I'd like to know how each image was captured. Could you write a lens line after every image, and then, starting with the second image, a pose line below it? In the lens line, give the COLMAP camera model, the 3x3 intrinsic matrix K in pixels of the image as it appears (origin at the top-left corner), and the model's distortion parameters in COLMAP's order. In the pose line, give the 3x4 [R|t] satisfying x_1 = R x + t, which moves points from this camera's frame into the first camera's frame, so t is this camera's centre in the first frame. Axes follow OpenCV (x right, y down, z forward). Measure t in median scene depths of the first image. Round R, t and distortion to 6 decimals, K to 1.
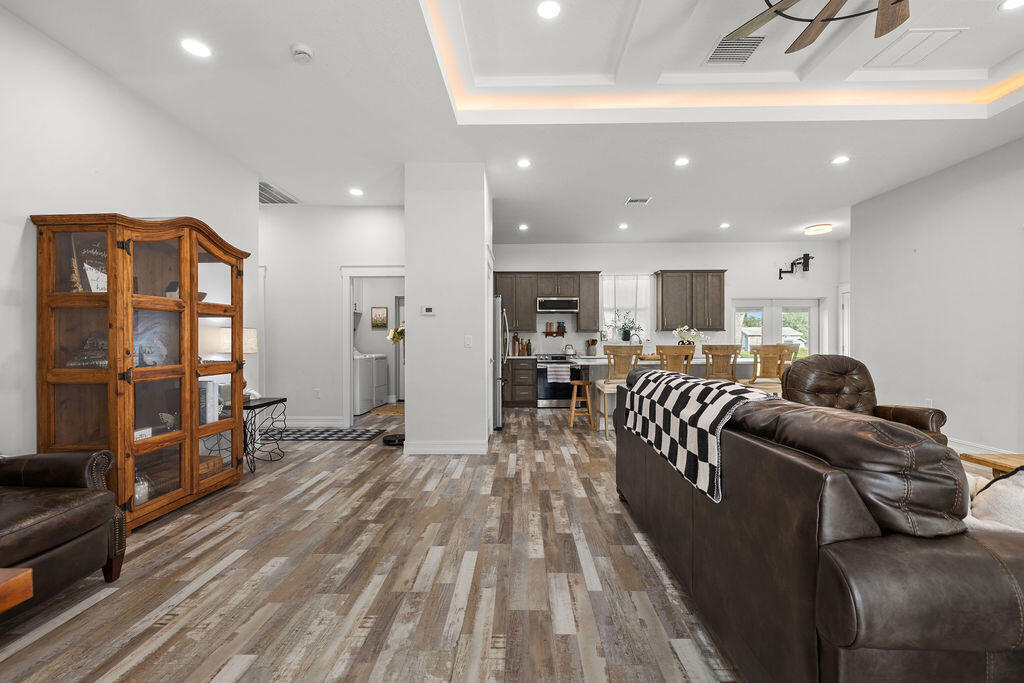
lens RADIAL K [[436.8, 0, 515.5], [0, 436.8, 342.8], [0, 0, 1]] dist [0.000357, -0.000327]
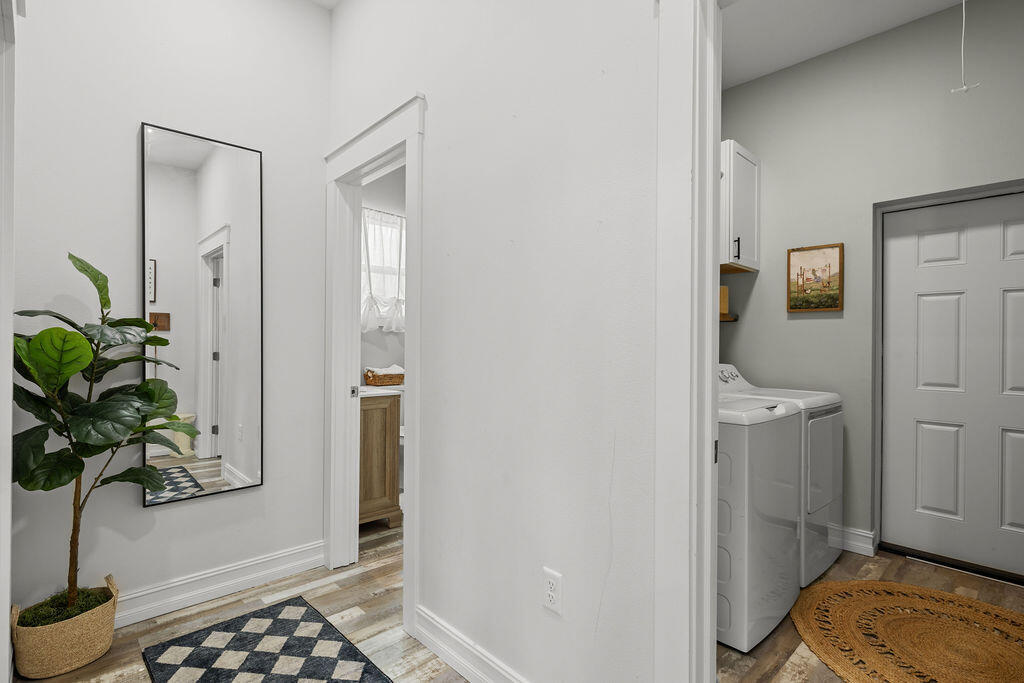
lens RADIAL K [[484.1, 0, 518.6], [0, 484.1, 342.3], [0, 0, 1]] dist [-0.001869, 0.000224]
pose [[0.705589, 0.005107, -0.708603, -0.437823], [-0.013441, 0.999891, -0.006178, -0.010869], [0.708494, 0.013883, 0.705580, 1.221375]]
